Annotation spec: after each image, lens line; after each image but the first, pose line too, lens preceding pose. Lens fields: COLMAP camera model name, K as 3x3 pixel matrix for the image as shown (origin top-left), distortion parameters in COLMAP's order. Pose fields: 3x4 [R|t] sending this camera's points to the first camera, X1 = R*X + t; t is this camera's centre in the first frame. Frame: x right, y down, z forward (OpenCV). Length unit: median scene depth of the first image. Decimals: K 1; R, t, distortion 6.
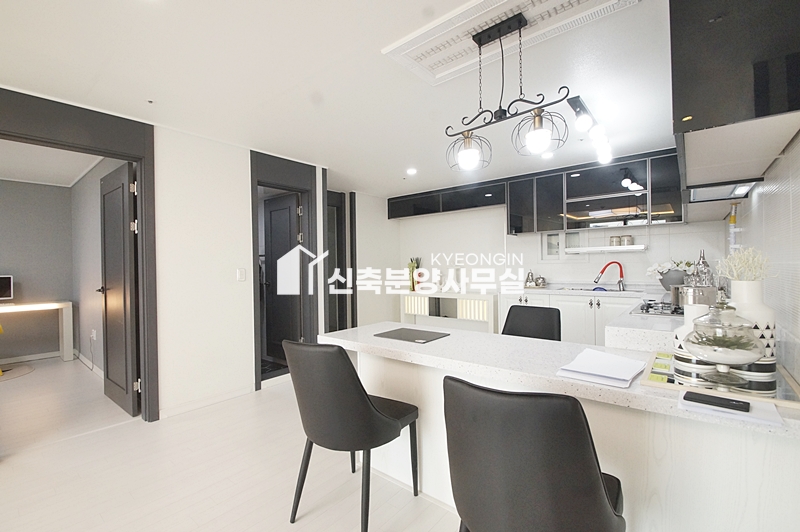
lens RADIAL K [[358.3, 0, 397.7], [0, 358.3, 267.1], [0, 0, 1]] dist [0.003059, -0.000626]
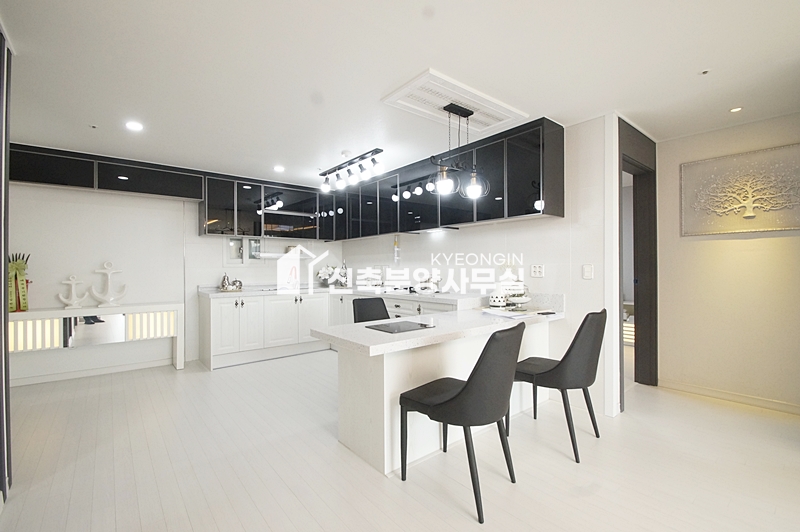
lens RADIAL K [[333.4, 0, 395.6], [0, 333.4, 268.4], [0, 0, 1]] dist [0.002143, 0.000106]
pose [[0.200112, 0.009601, 0.979726, -0.427131], [0.009753, 0.999883, -0.011790, 0.010363], [-0.979724, 0.011915, 0.199995, 0.361713]]
